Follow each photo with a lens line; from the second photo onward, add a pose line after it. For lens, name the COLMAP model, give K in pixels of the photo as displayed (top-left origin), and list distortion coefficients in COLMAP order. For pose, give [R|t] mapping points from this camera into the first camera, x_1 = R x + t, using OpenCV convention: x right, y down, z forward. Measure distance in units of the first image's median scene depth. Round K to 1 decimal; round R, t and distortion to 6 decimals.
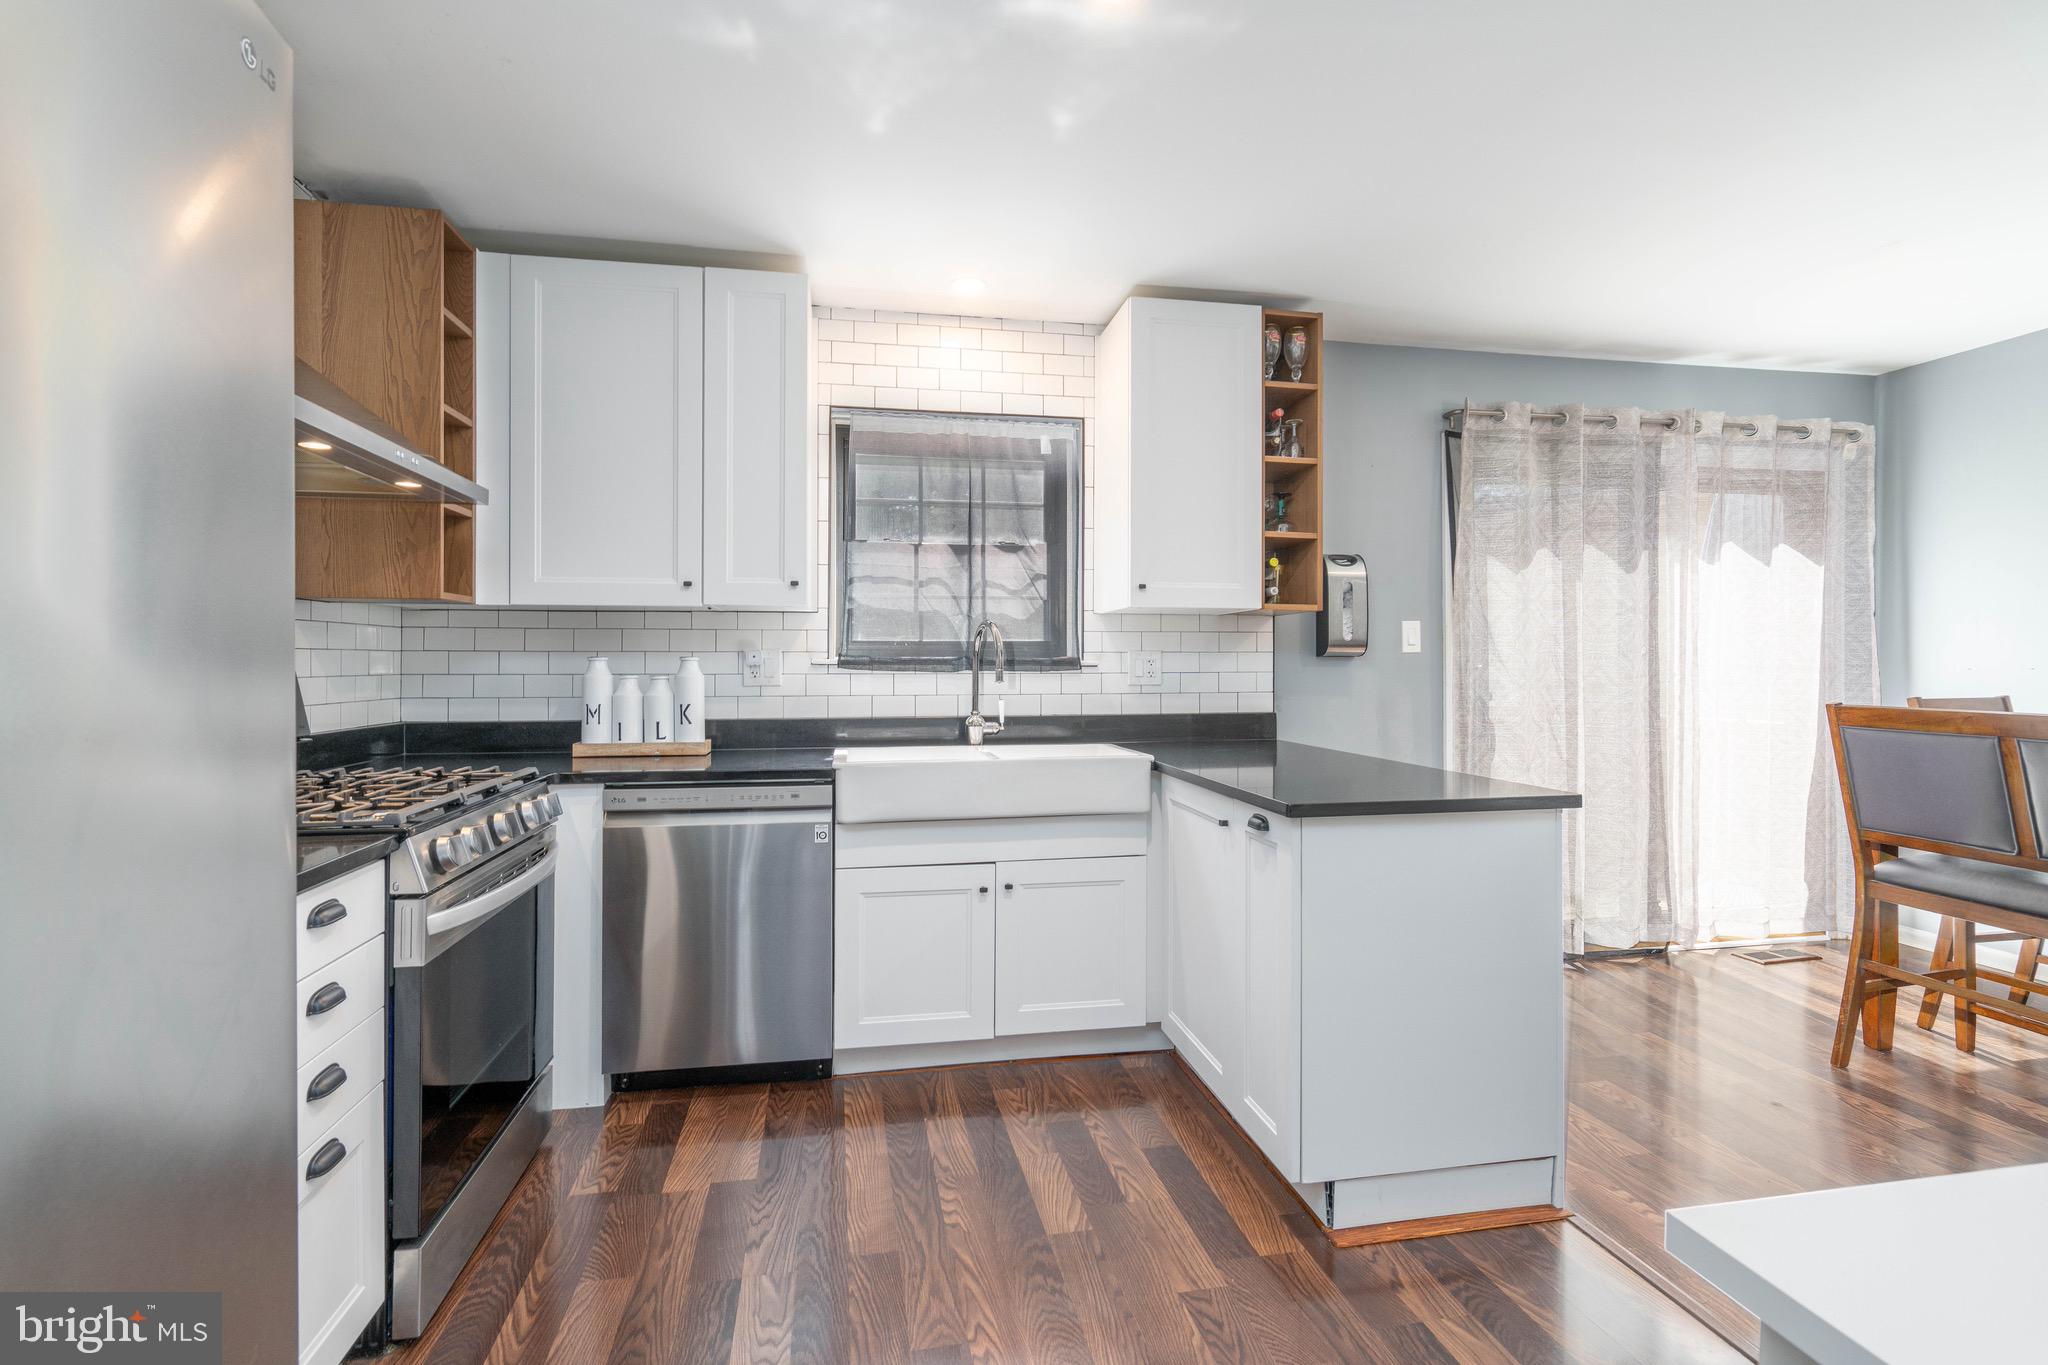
lens RADIAL K [[931.7, 0, 1010.9], [0, 931.7, 703.7], [0, 0, 1]] dist [0.000411, 0.000118]
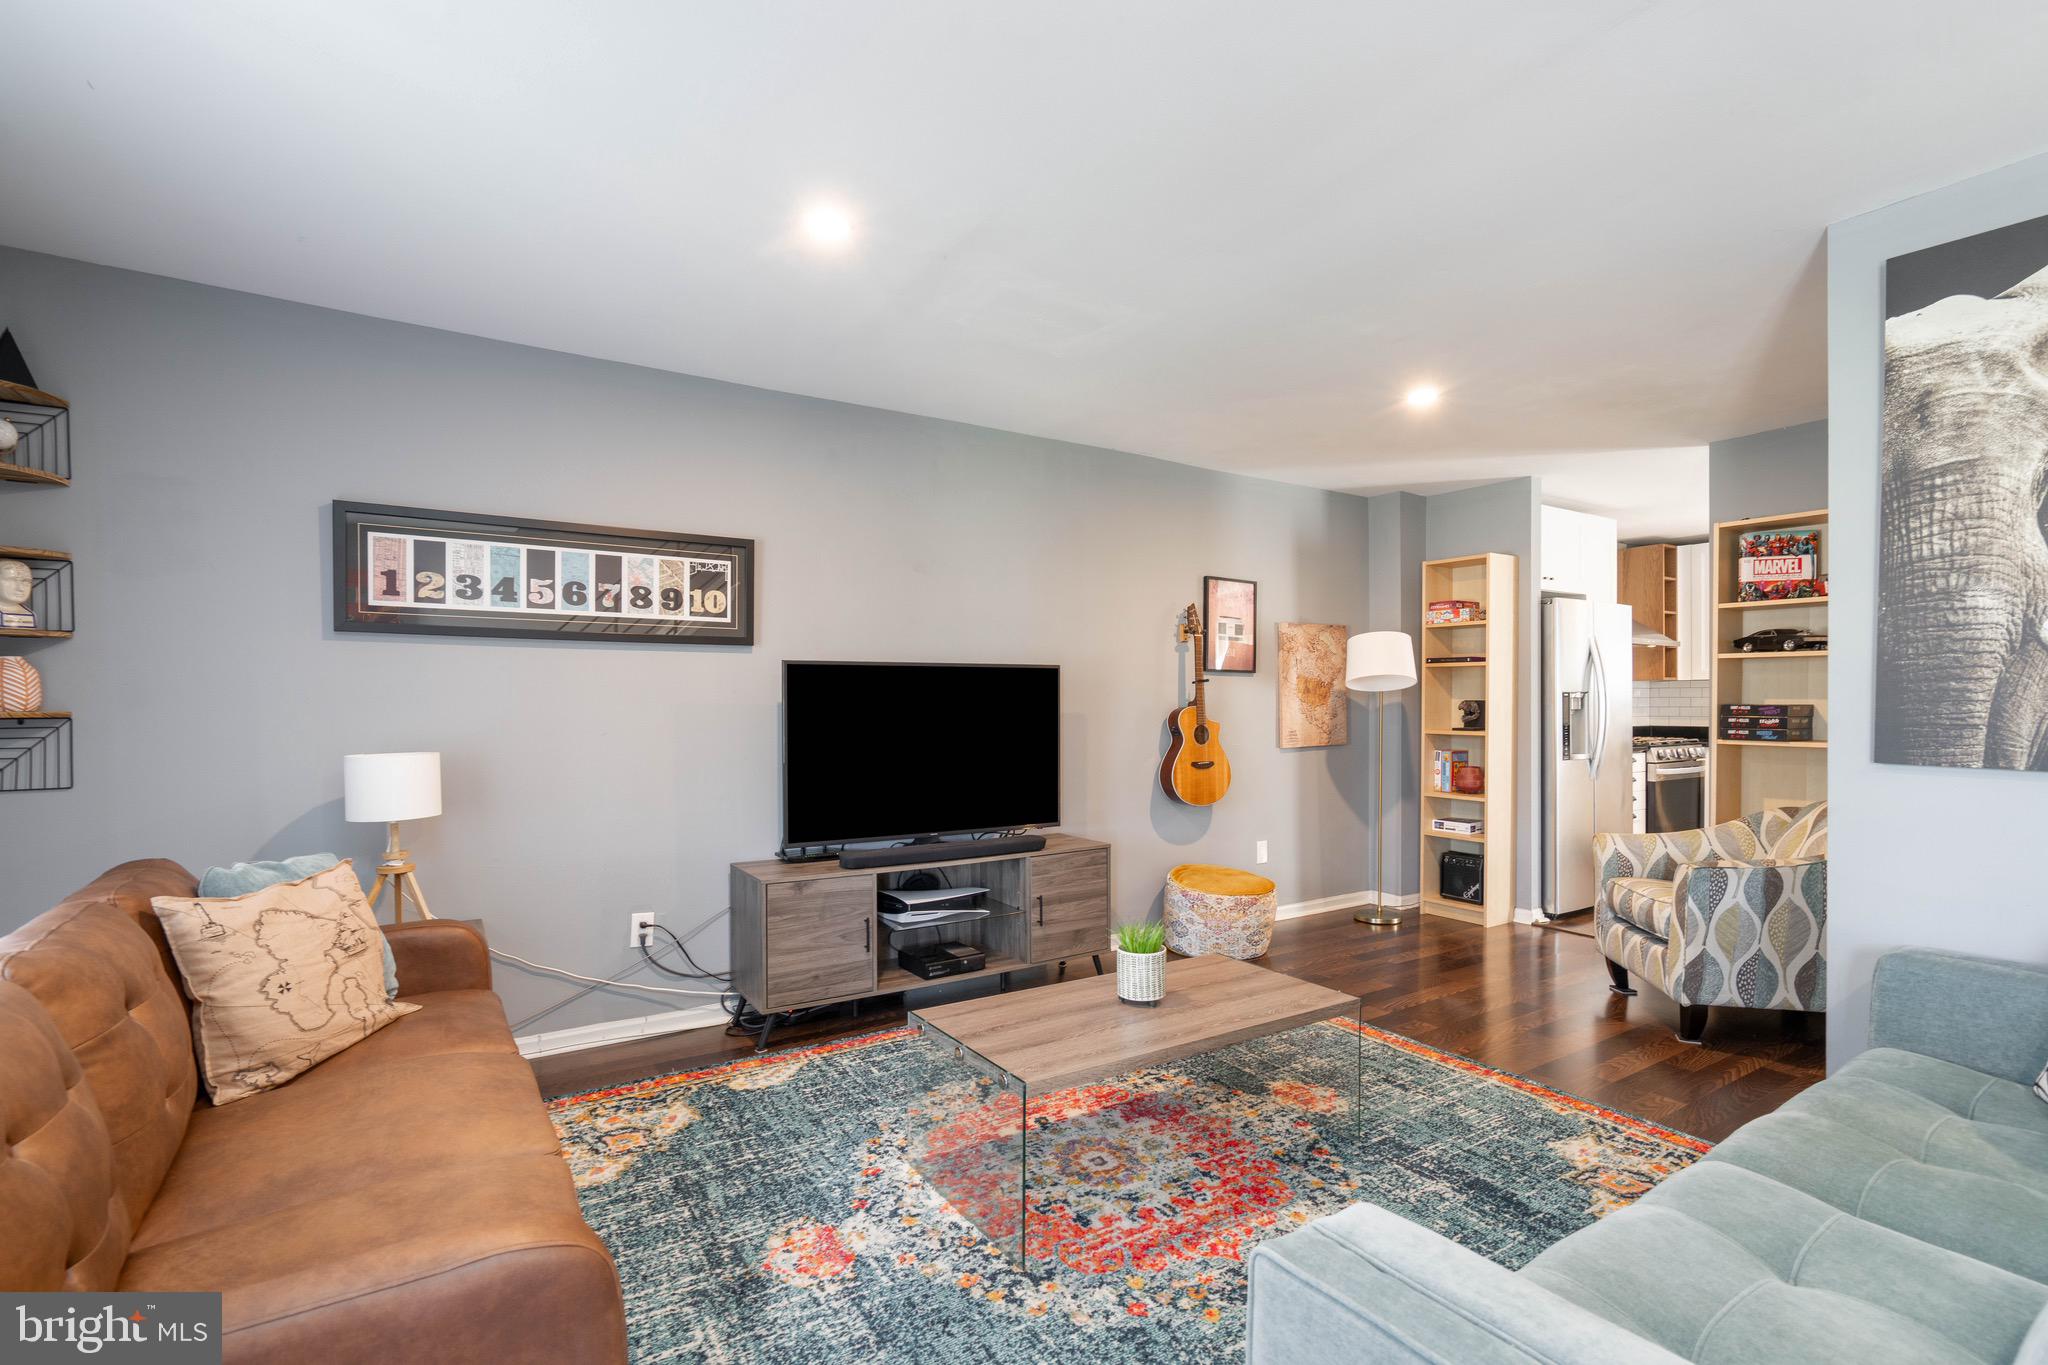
lens RADIAL K [[931.7, 0, 1010.9], [0, 931.7, 703.7], [0, 0, 1]] dist [0.000411, 0.000118]
pose [[0.376375, -0.002190, -0.926465, 1.309974], [0.020383, 0.999775, 0.005917, -0.094918], [0.926243, -0.021111, 0.376335, -1.979665]]
